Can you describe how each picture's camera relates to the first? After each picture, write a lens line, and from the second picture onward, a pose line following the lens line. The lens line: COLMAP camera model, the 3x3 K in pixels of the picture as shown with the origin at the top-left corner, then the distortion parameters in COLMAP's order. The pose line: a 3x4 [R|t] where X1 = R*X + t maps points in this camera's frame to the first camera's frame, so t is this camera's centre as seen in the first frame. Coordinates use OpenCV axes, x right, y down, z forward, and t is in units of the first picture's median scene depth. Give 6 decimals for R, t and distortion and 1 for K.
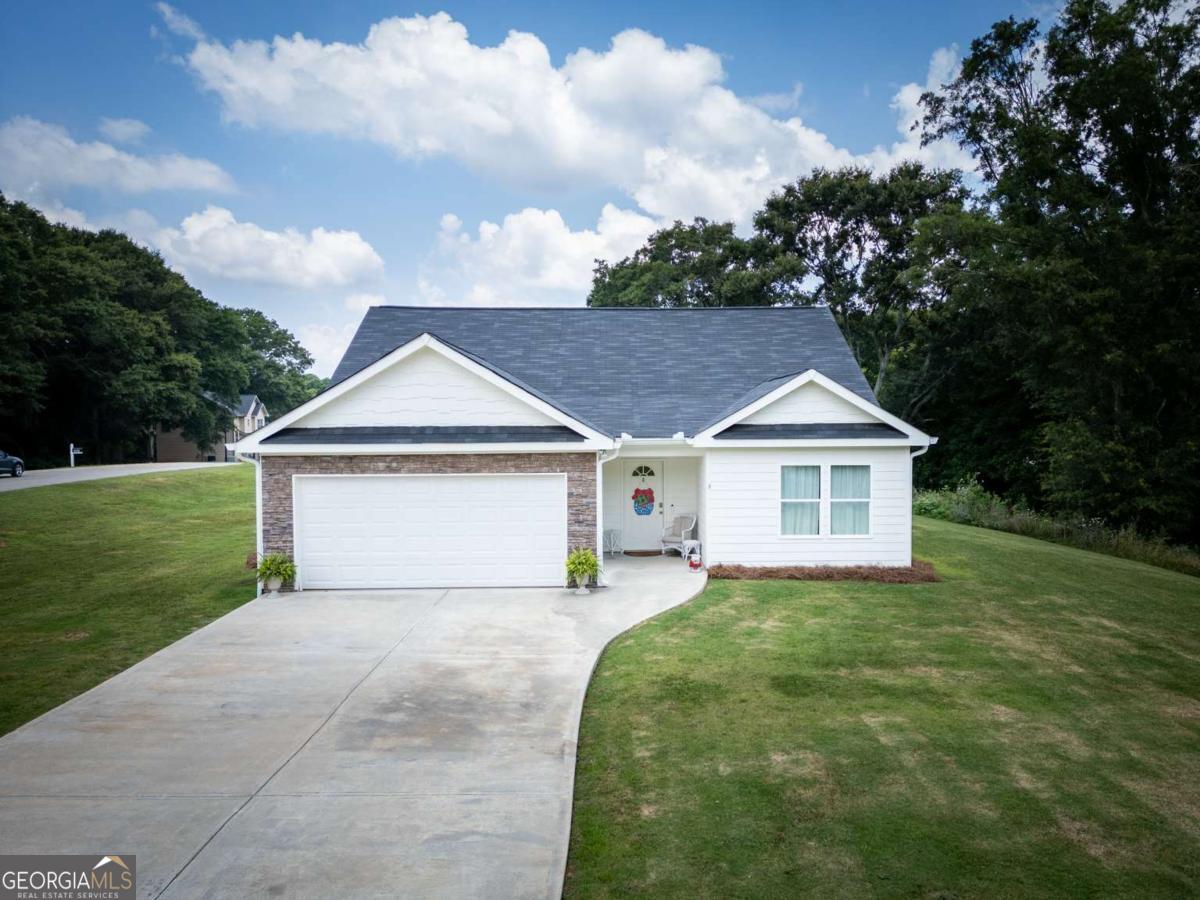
lens RADIAL K [[855.6, 0, 618.8], [0, 855.6, 450.7], [0, 0, 1]] dist [0.056999, -0.000949]
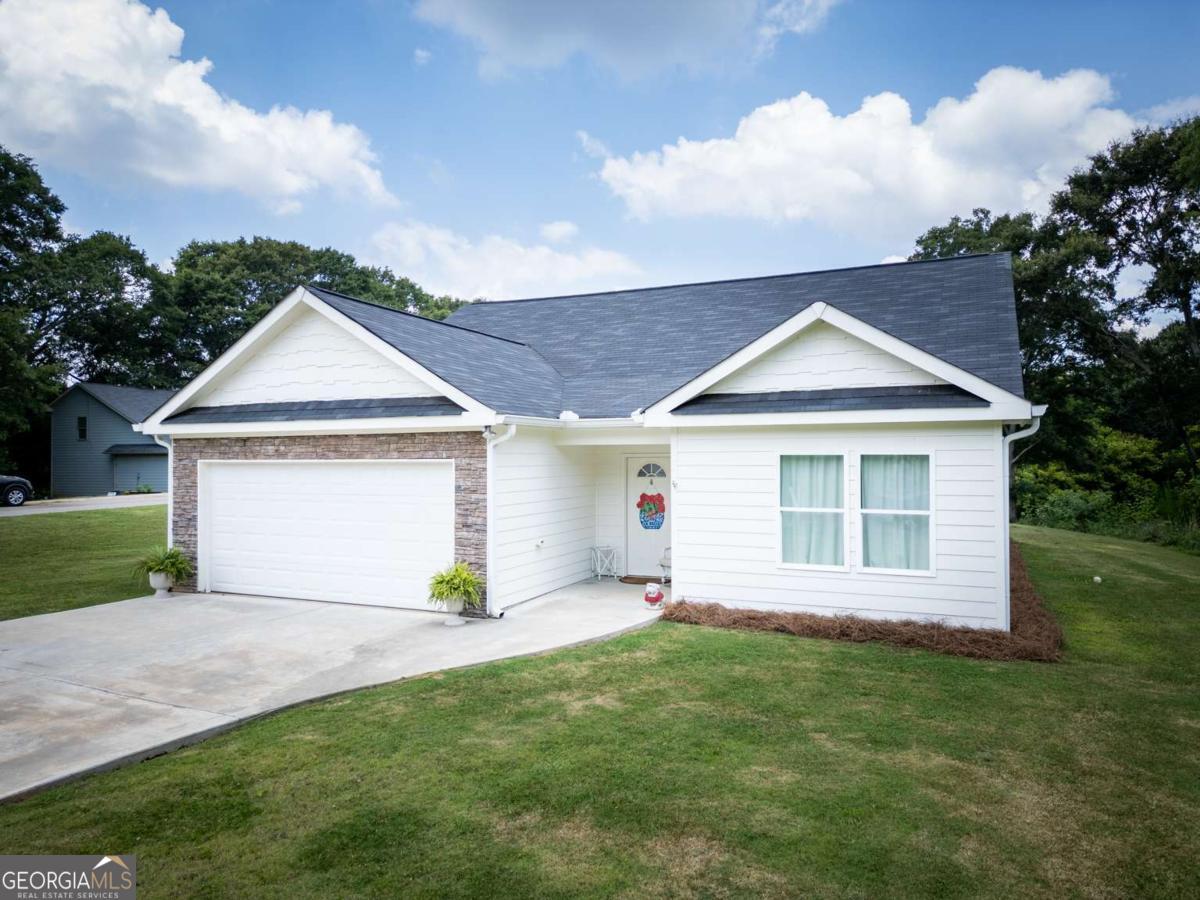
lens RADIAL K [[807.9, 0, 600.0], [0, 807.9, 450.0], [0, 0, 1]] dist [0.027302, -0.001686]
pose [[0.907047, -0.000757, -0.421030, 0.348651], [-0.019073, 0.998898, -0.042885, 0.045572], [0.420598, 0.046929, 0.906032, 0.415896]]
